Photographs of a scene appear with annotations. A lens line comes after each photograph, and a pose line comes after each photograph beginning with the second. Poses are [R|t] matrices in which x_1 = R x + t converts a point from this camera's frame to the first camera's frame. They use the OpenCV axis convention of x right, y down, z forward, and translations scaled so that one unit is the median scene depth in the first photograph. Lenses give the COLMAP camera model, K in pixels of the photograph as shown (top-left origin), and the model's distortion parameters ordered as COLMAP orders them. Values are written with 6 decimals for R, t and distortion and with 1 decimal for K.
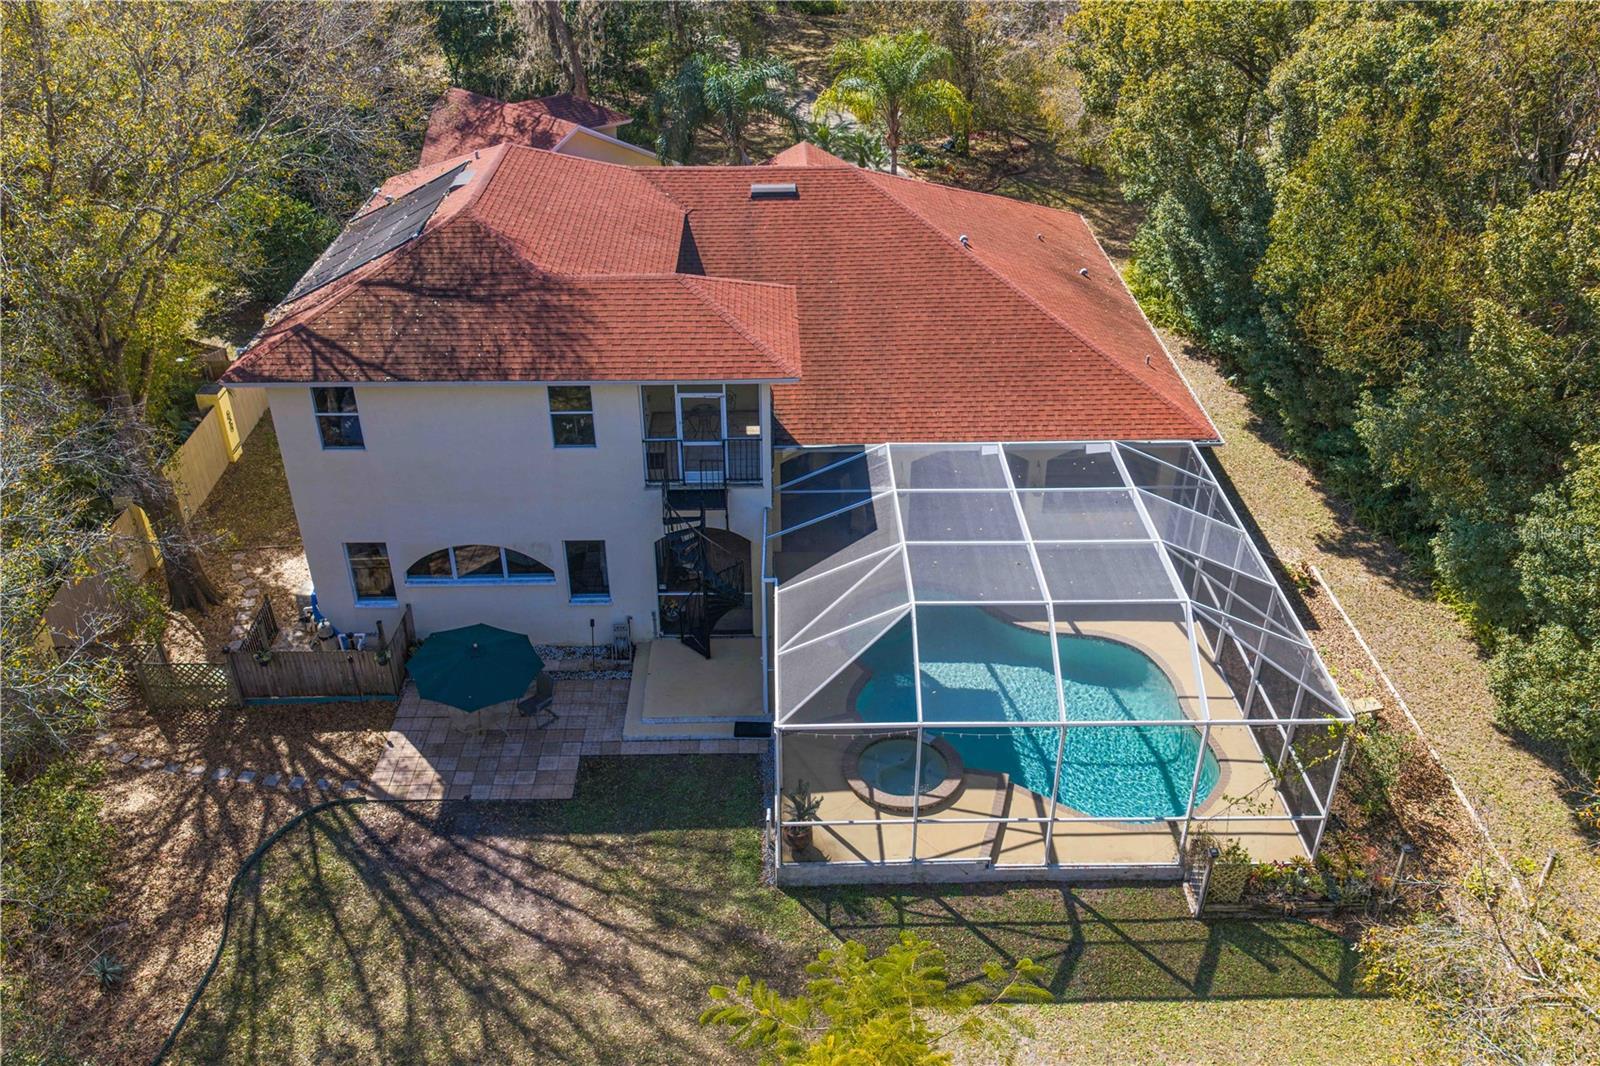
lens RADIAL K [[1249.6, 0, 803.9], [0, 1249.6, 593.1], [0, 0, 1]] dist [0.068067, -0.137081]
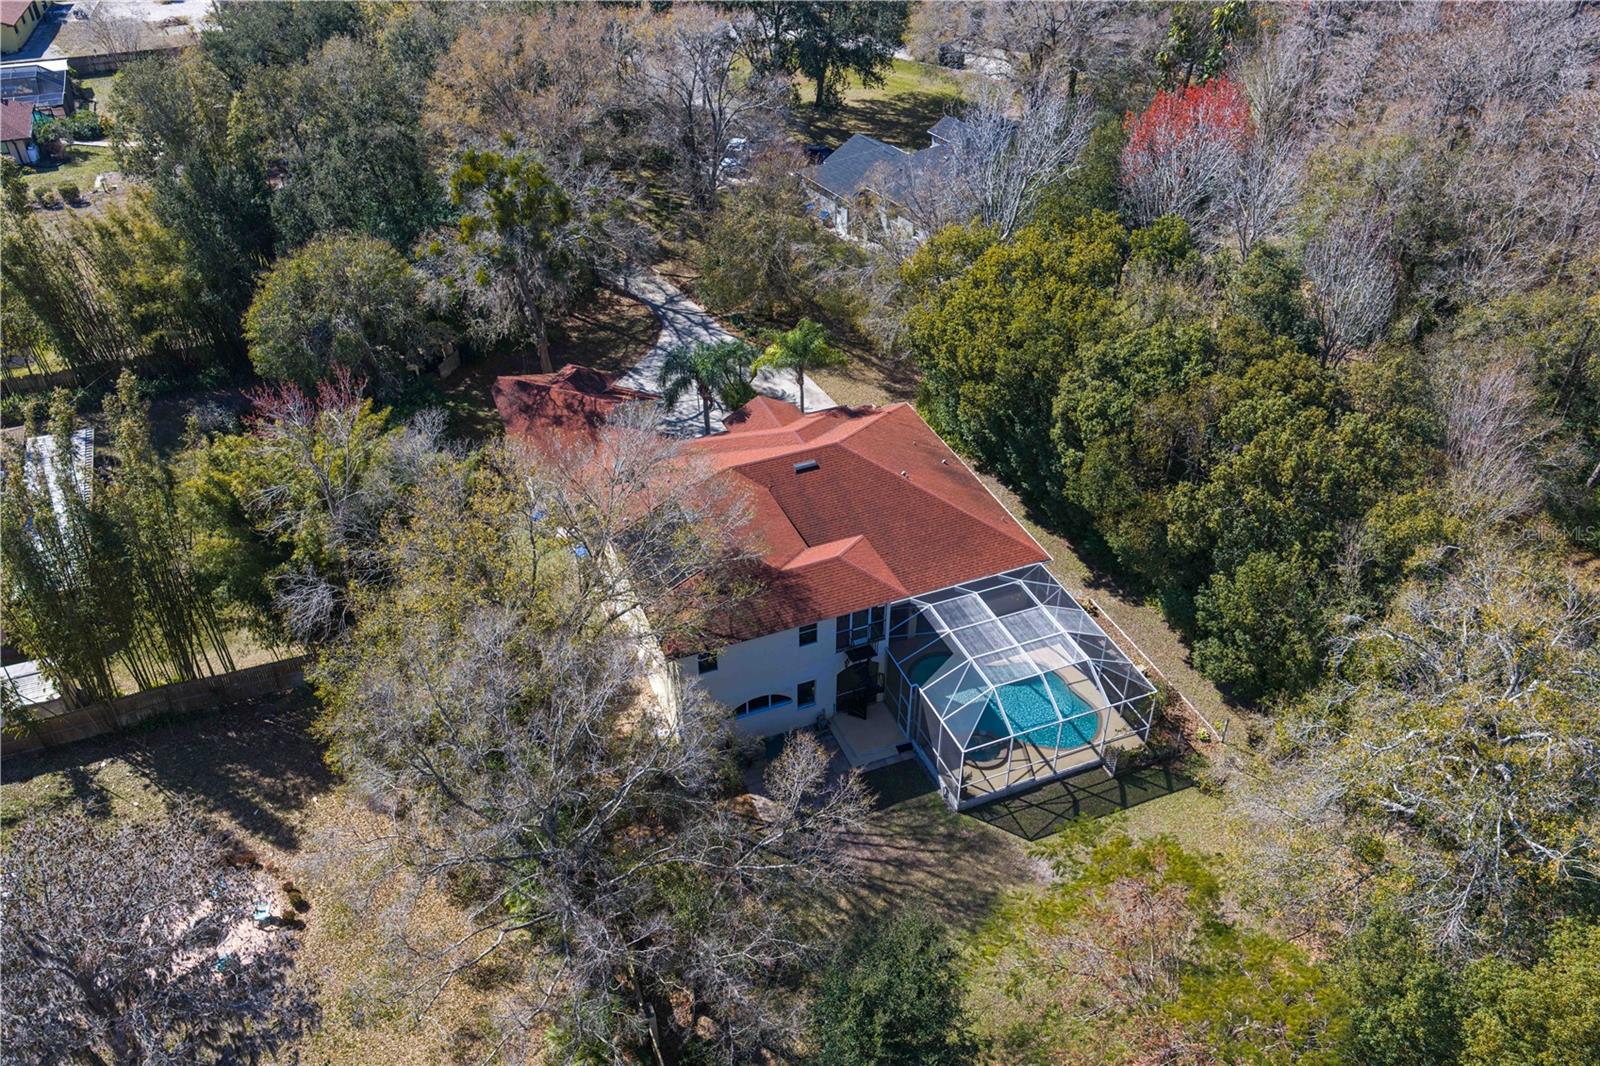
lens RADIAL K [[1249.6, 0, 803.9], [0, 1249.6, 593.1], [0, 0, 1]] dist [0.068067, -0.137081]
pose [[0.928573, -0.228550, 0.292432, -0.808673], [0.200968, 0.972028, 0.121546, -0.472342], [-0.312032, -0.054095, 0.948530, -1.043602]]
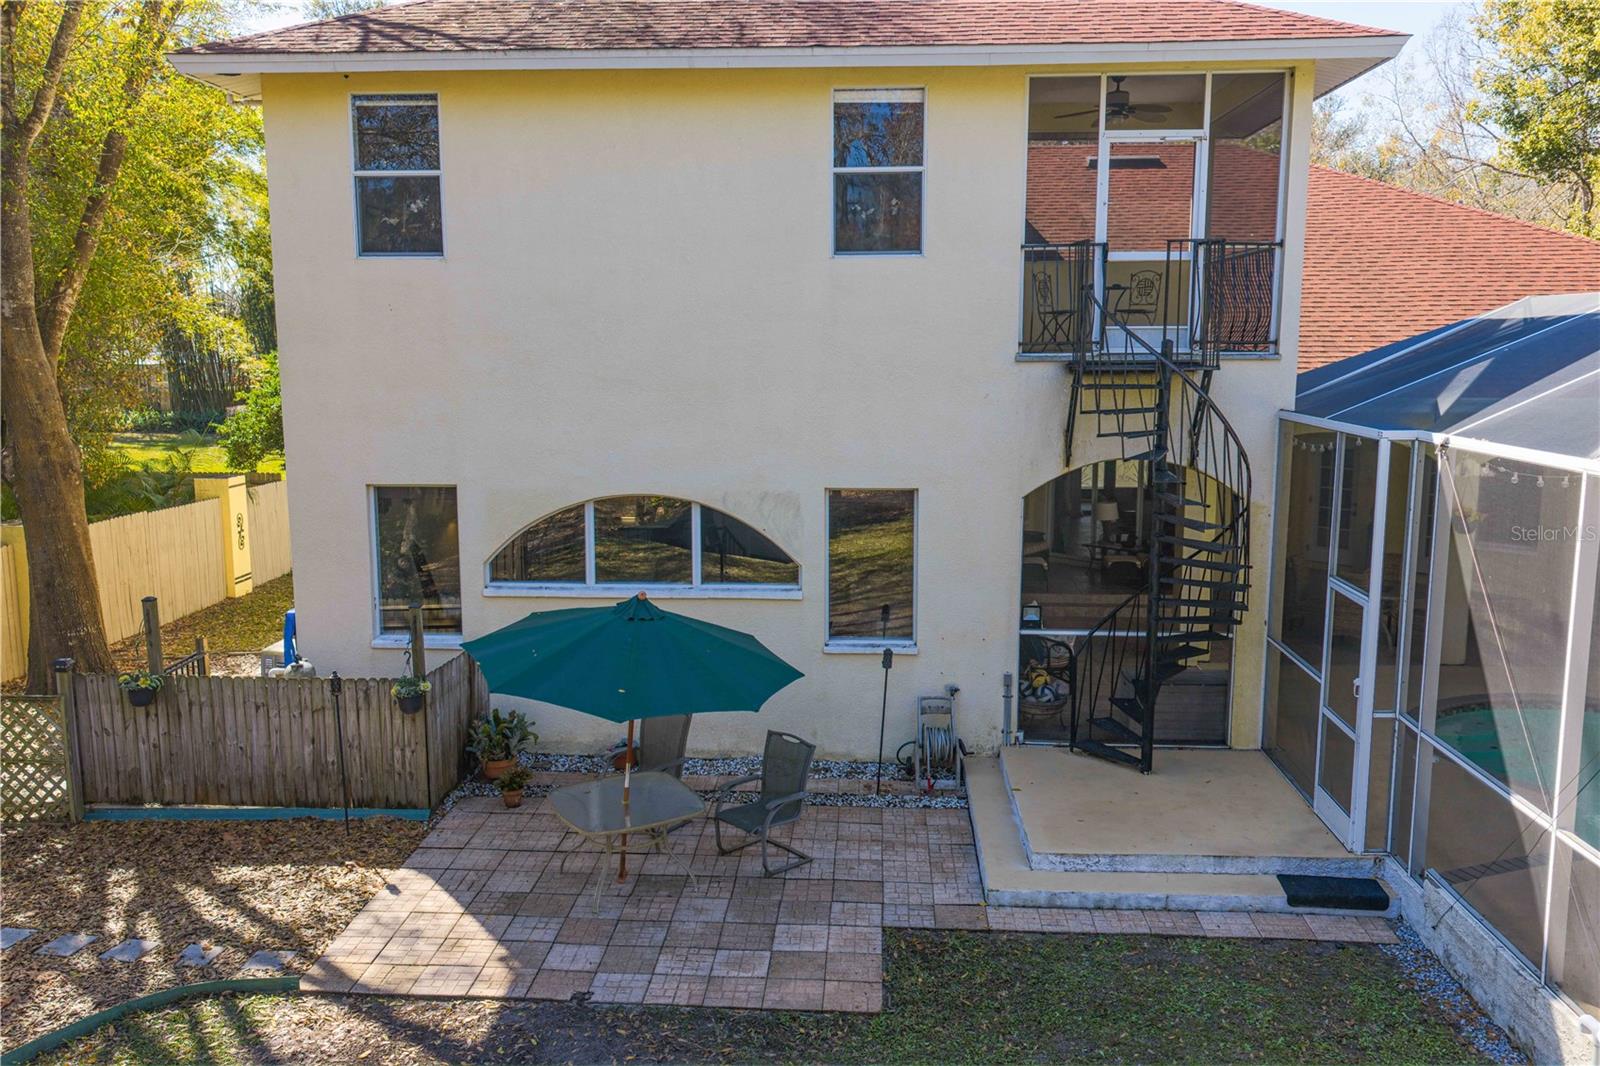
lens RADIAL K [[1249.6, 0, 803.9], [0, 1249.6, 593.1], [0, 0, 1]] dist [0.068067, -0.137081]
pose [[0.996904, 0.002308, -0.078589, -0.175159], [-0.034313, 0.912128, -0.408468, 0.194292], [0.070741, 0.409900, 0.909383, 0.630588]]
